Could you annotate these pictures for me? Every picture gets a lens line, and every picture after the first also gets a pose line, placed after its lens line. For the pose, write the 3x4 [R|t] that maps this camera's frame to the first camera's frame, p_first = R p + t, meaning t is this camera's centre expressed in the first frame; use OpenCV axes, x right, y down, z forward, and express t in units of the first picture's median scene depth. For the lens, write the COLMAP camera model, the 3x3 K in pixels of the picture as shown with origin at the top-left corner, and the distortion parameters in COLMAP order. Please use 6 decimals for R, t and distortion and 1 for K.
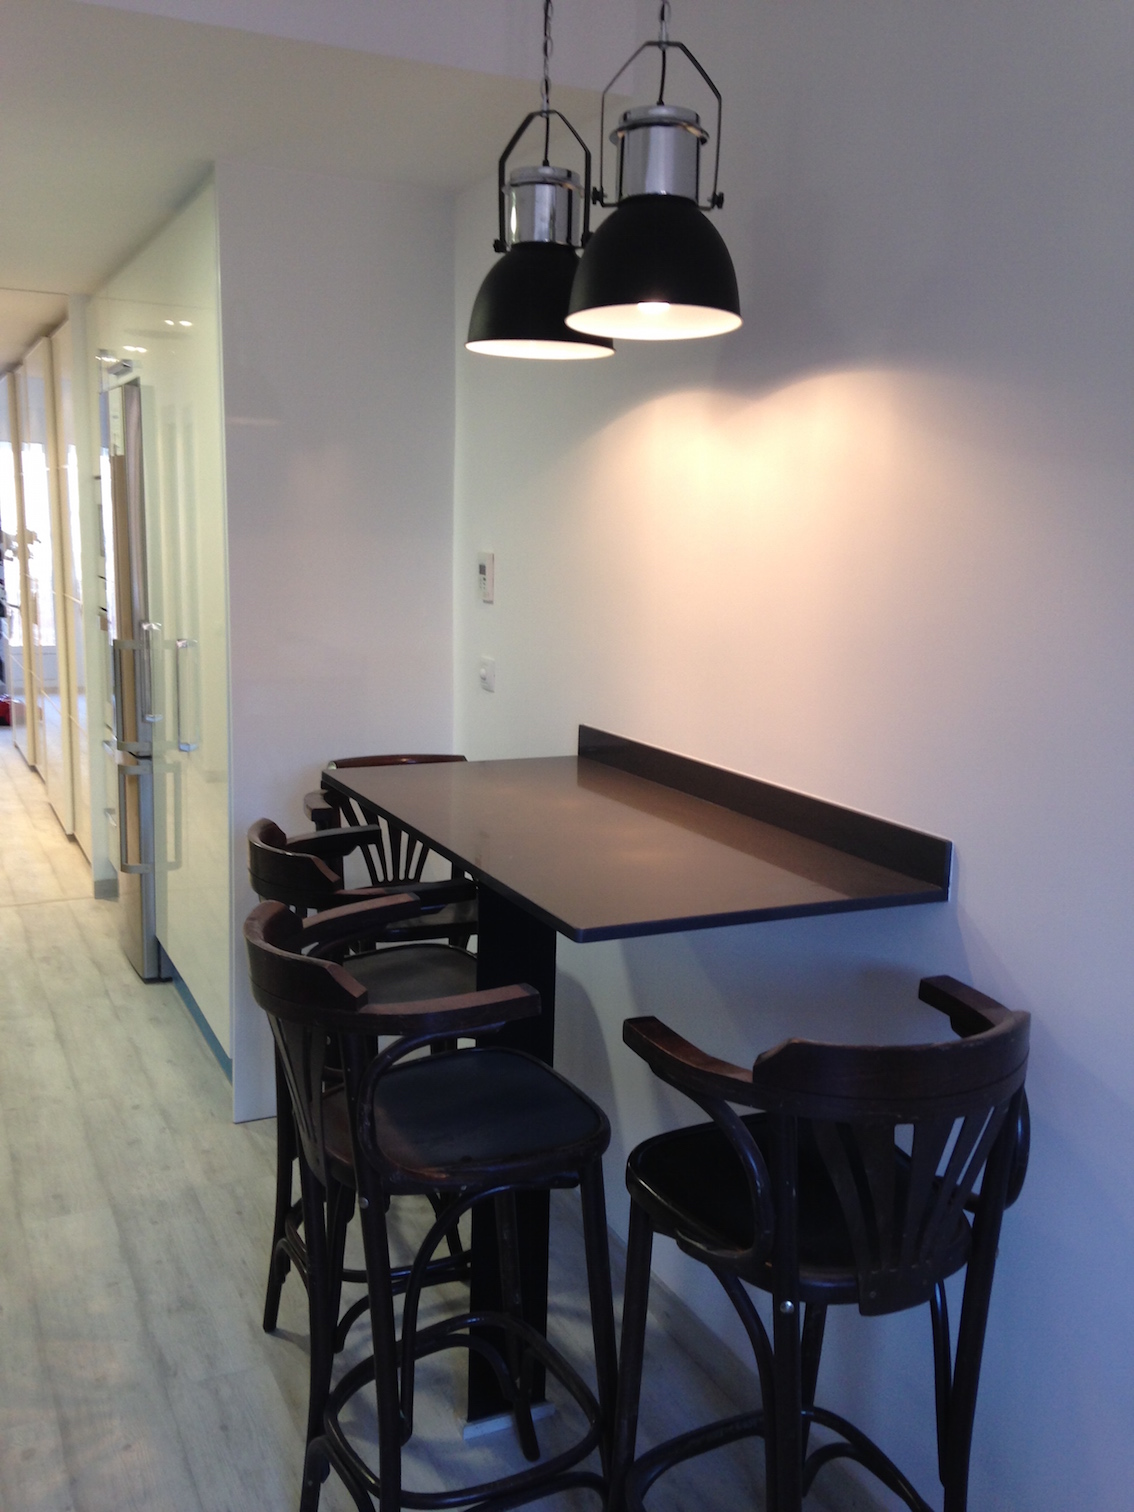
lens RADIAL K [[1381.5, 0, 567.0], [0, 1381.5, 756.0], [0, 0, 1]] dist [0.177954, -0.236328]
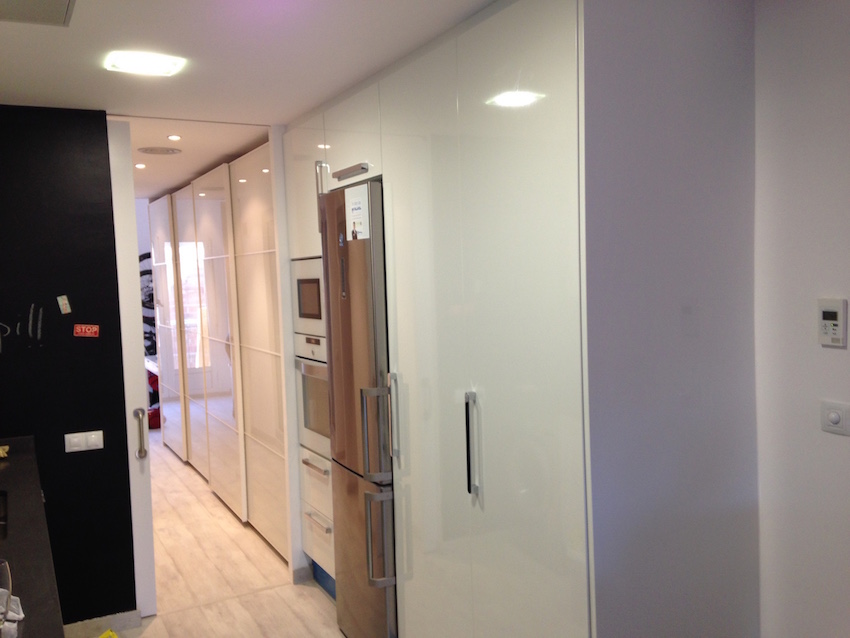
lens RADIAL K [[776.6, 0, 424.5], [0, 776.6, 322.8], [0, 0, 1]] dist [0.177954, -0.236328]
pose [[0.997700, -0.059098, 0.033183, -0.274480], [0.062175, 0.992942, -0.101001, -0.065051], [-0.026980, 0.102832, 0.994333, 0.312966]]
